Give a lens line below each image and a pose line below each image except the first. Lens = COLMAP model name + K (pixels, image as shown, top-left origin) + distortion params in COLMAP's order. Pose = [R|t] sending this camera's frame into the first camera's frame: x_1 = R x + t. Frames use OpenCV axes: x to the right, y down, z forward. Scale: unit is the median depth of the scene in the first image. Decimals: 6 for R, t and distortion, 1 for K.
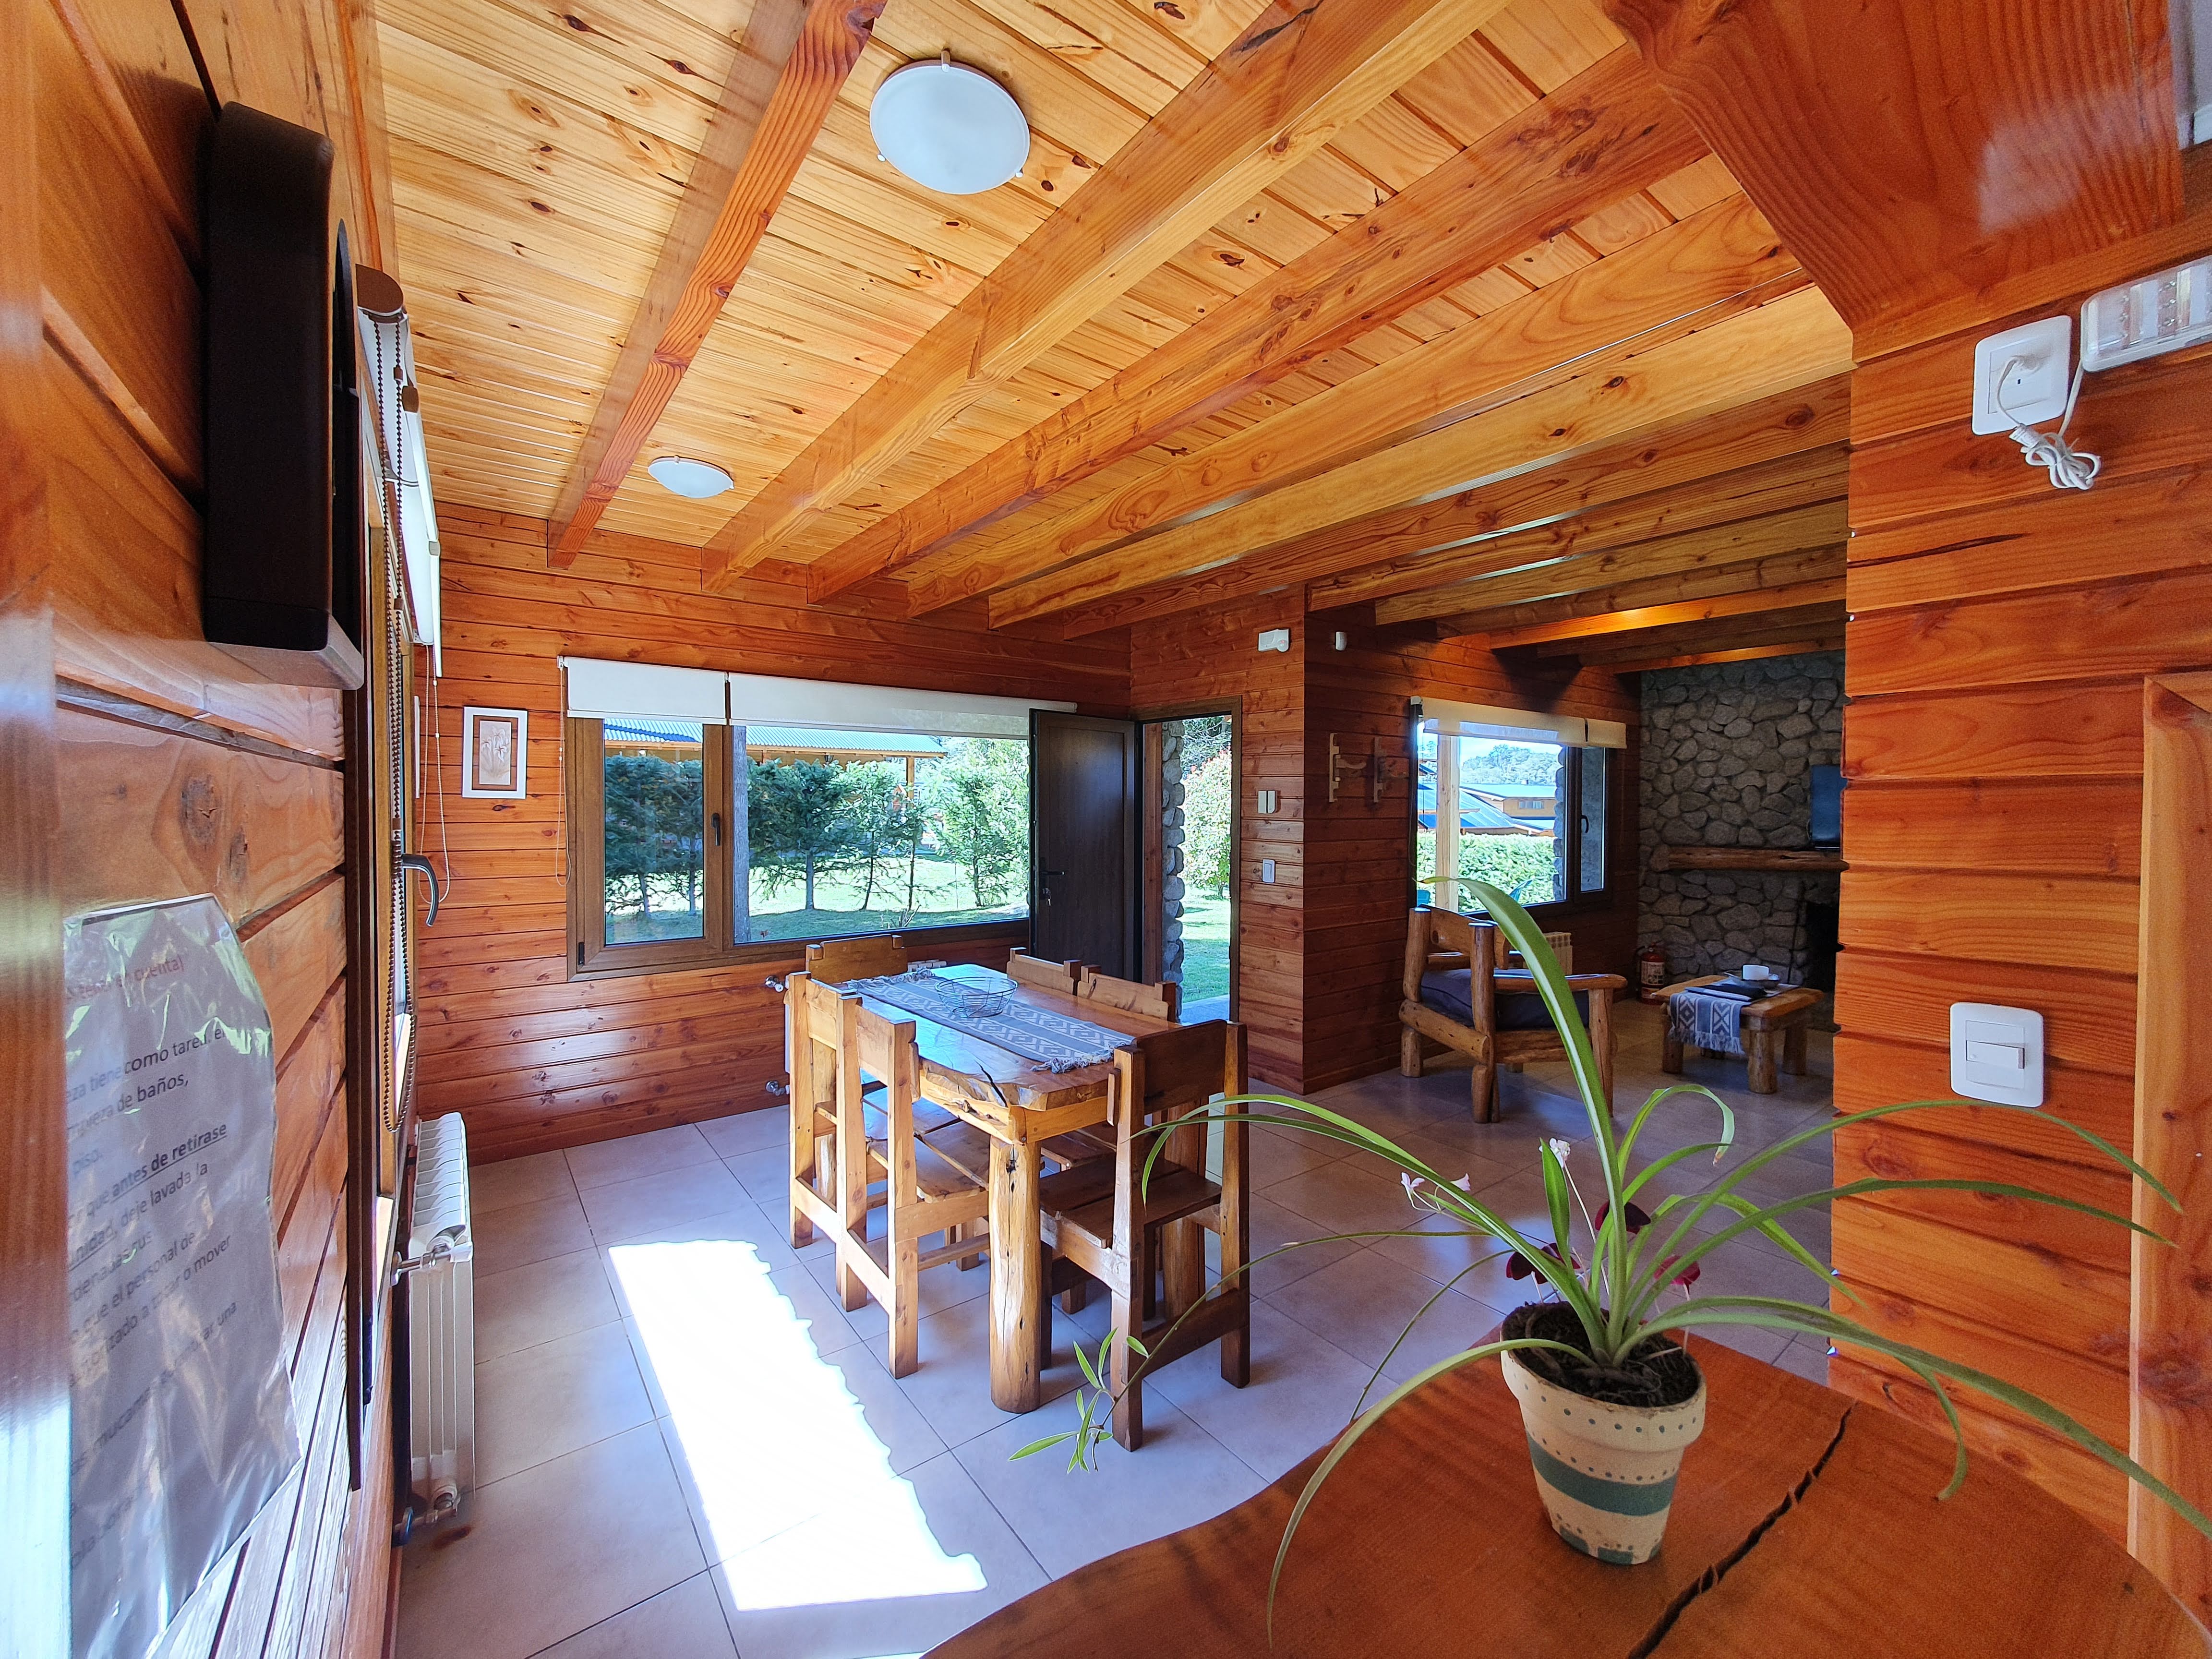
lens RADIAL K [[882.3, 0, 1114.8], [0, 882.3, 822.7], [0, 0, 1]] dist [-0.000334, -0.000004]
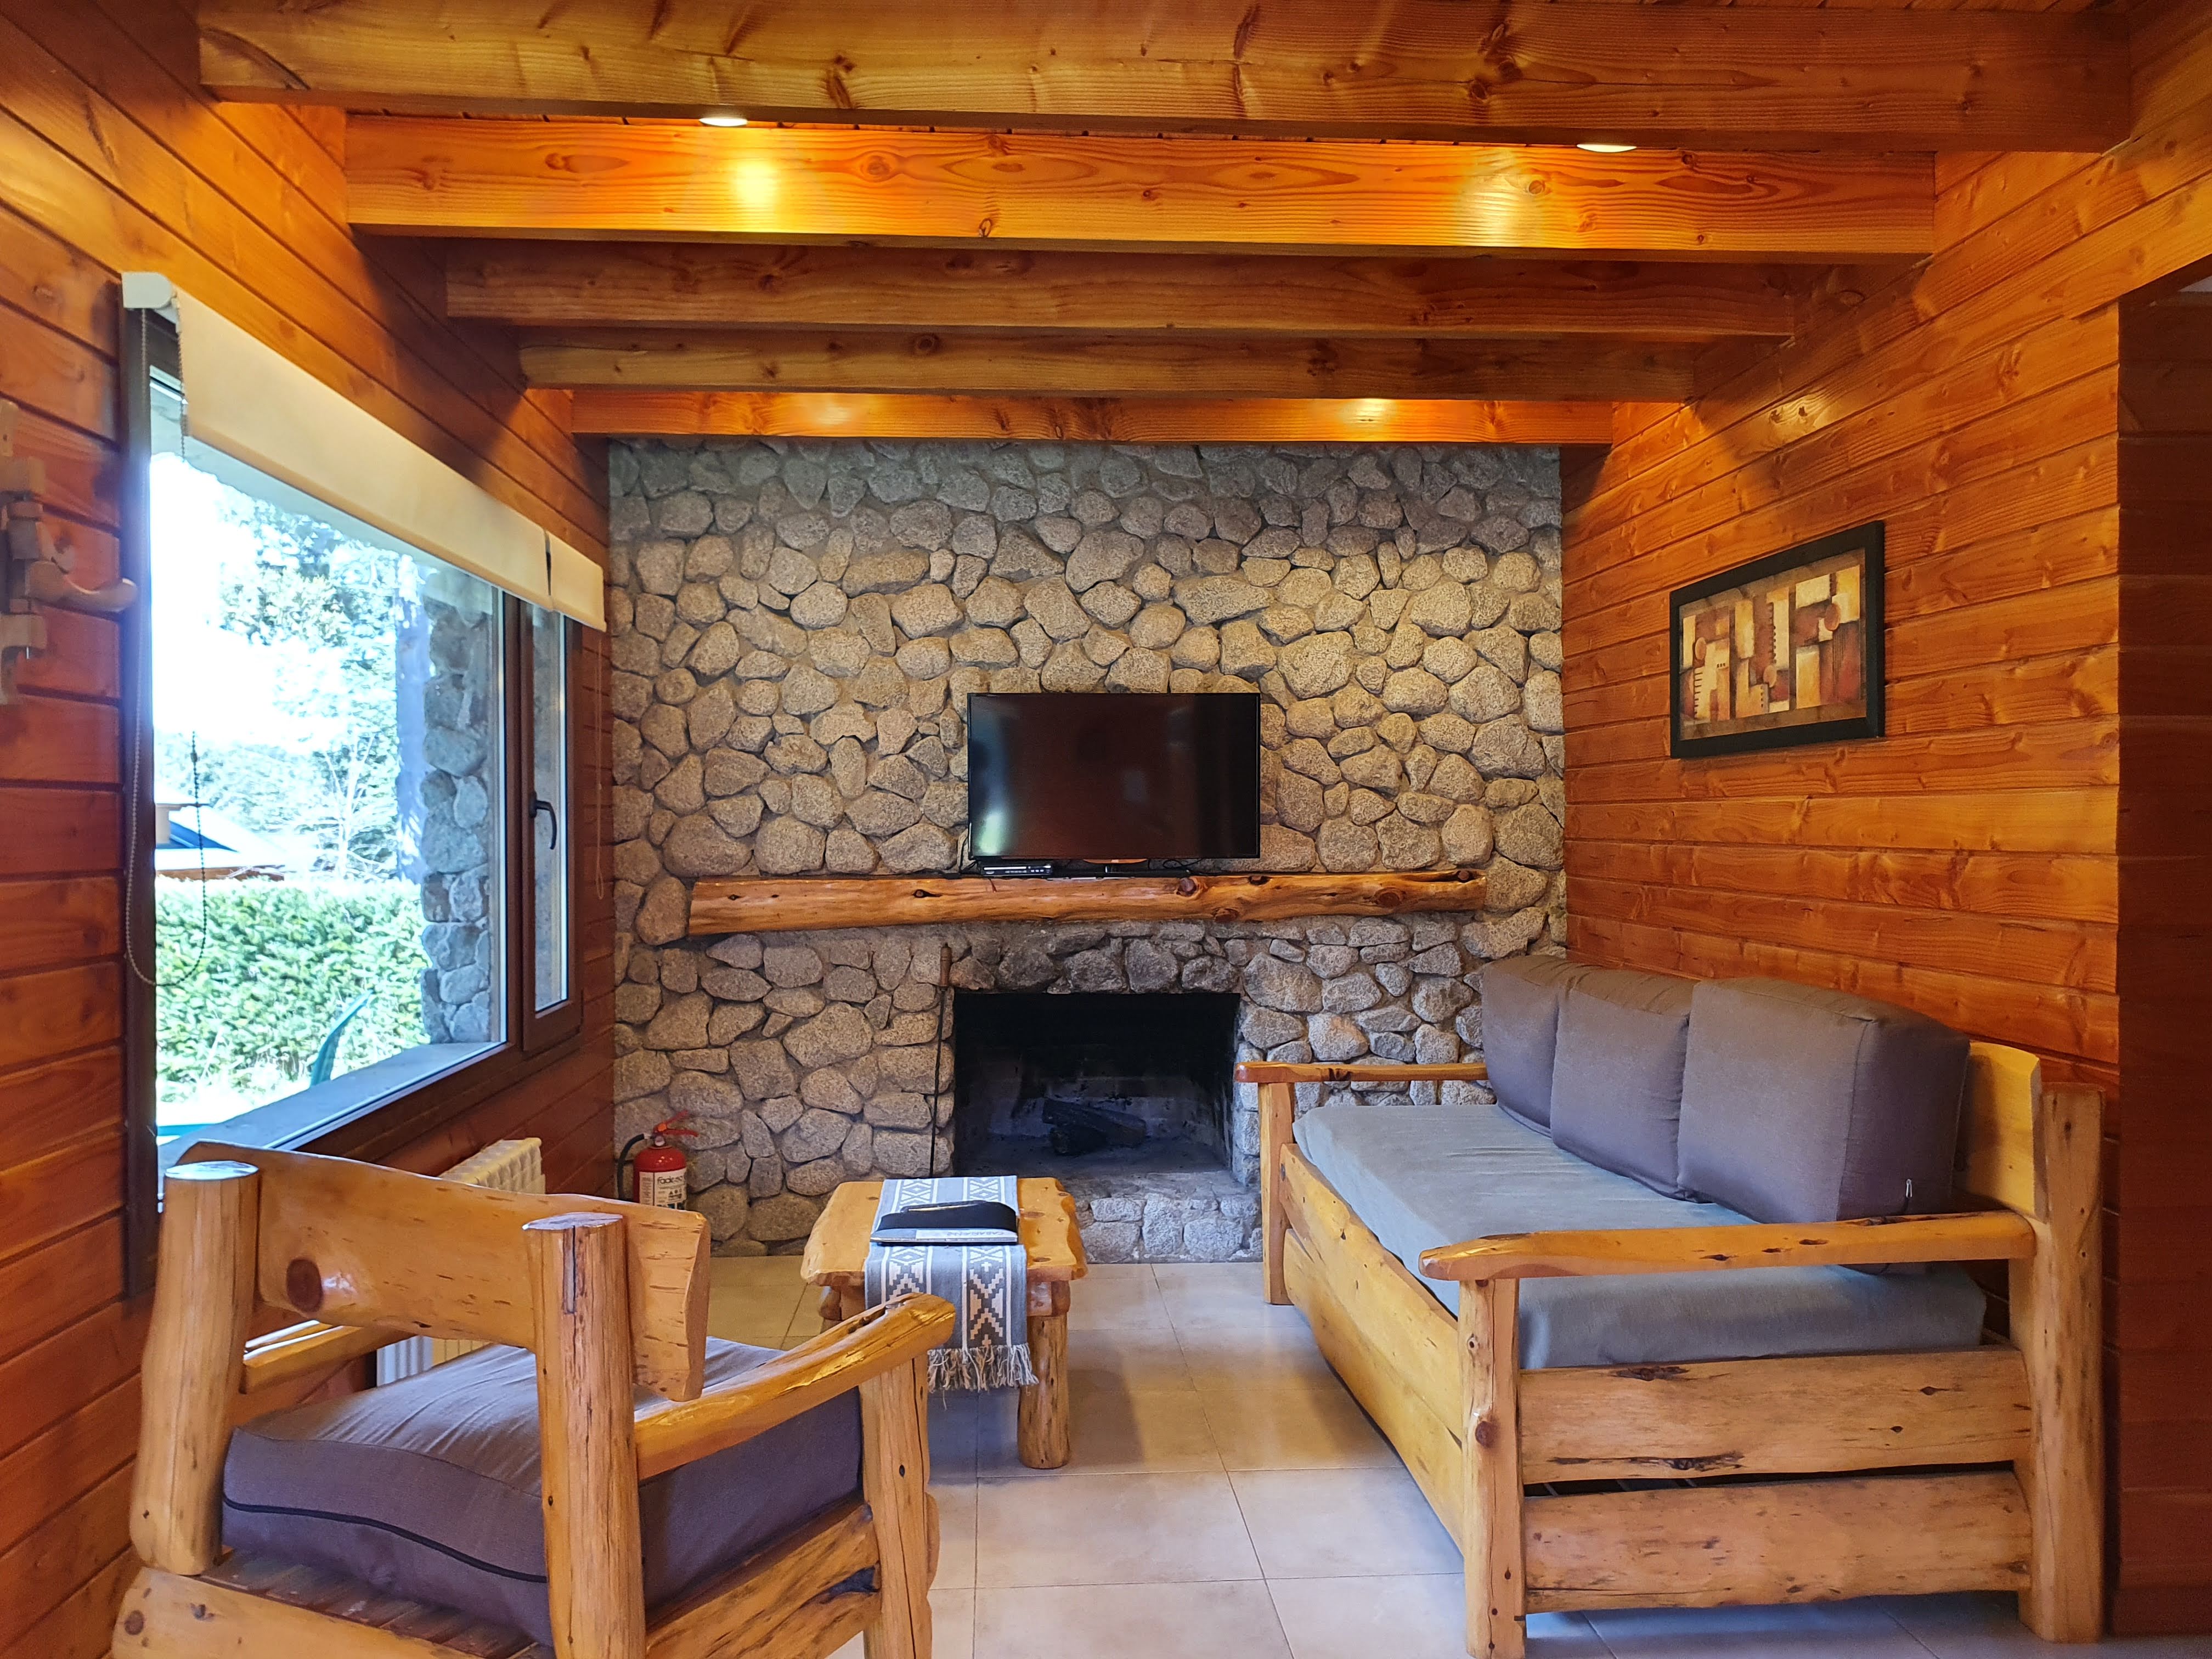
lens RADIAL K [[1689.1, 0, 1111.4], [0, 1689.1, 841.6], [0, 0, 1]] dist [0.007568, -0.006993]
pose [[0.536137, -0.014768, 0.844002, 0.074328], [0.023530, 0.999720, 0.002546, 0.011487], [-0.843803, 0.018494, 0.536334, 0.426207]]
